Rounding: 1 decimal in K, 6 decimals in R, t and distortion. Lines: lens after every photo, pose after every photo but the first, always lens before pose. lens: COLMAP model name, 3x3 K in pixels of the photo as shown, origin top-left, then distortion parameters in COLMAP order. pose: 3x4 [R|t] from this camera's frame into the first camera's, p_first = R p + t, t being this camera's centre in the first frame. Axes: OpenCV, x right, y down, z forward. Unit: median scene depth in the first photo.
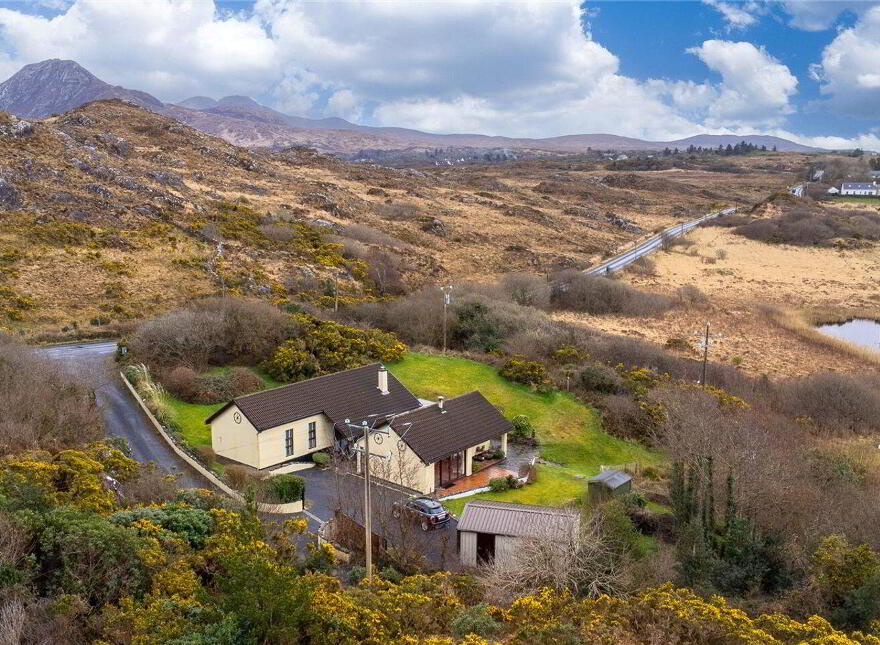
lens RADIAL K [[857.7, 0, 440.0], [0, 857.7, 322.5], [0, 0, 1]] dist [0.002047, 0.035809]
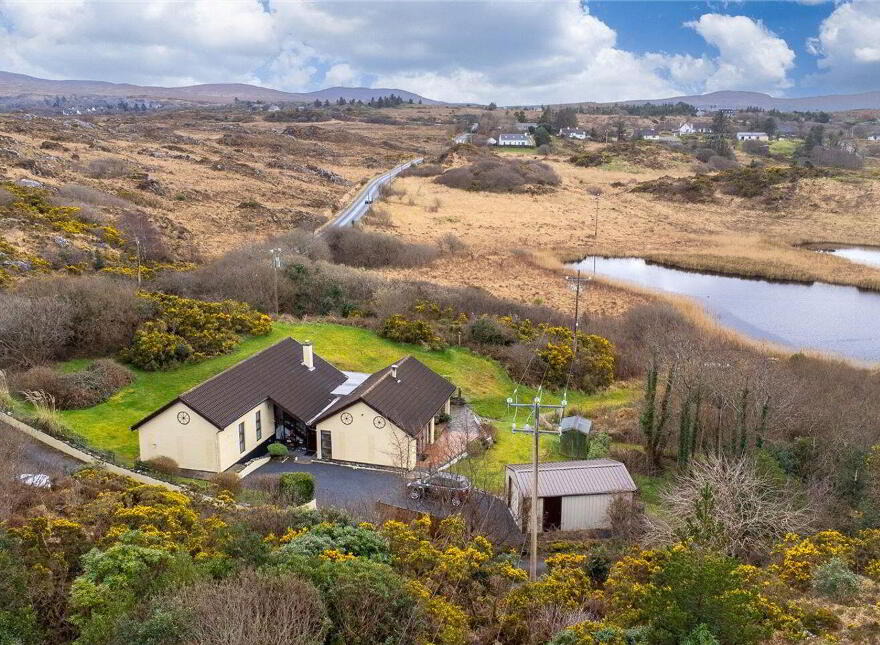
lens RADIAL K [[857.7, 0, 440.0], [0, 857.7, 322.5], [0, 0, 1]] dist [0.002047, 0.035809]
pose [[0.907915, -0.094336, 0.408400, -0.115978], [0.072056, 0.994966, 0.069640, -0.007700], [-0.412914, -0.033799, 0.910143, 0.044031]]
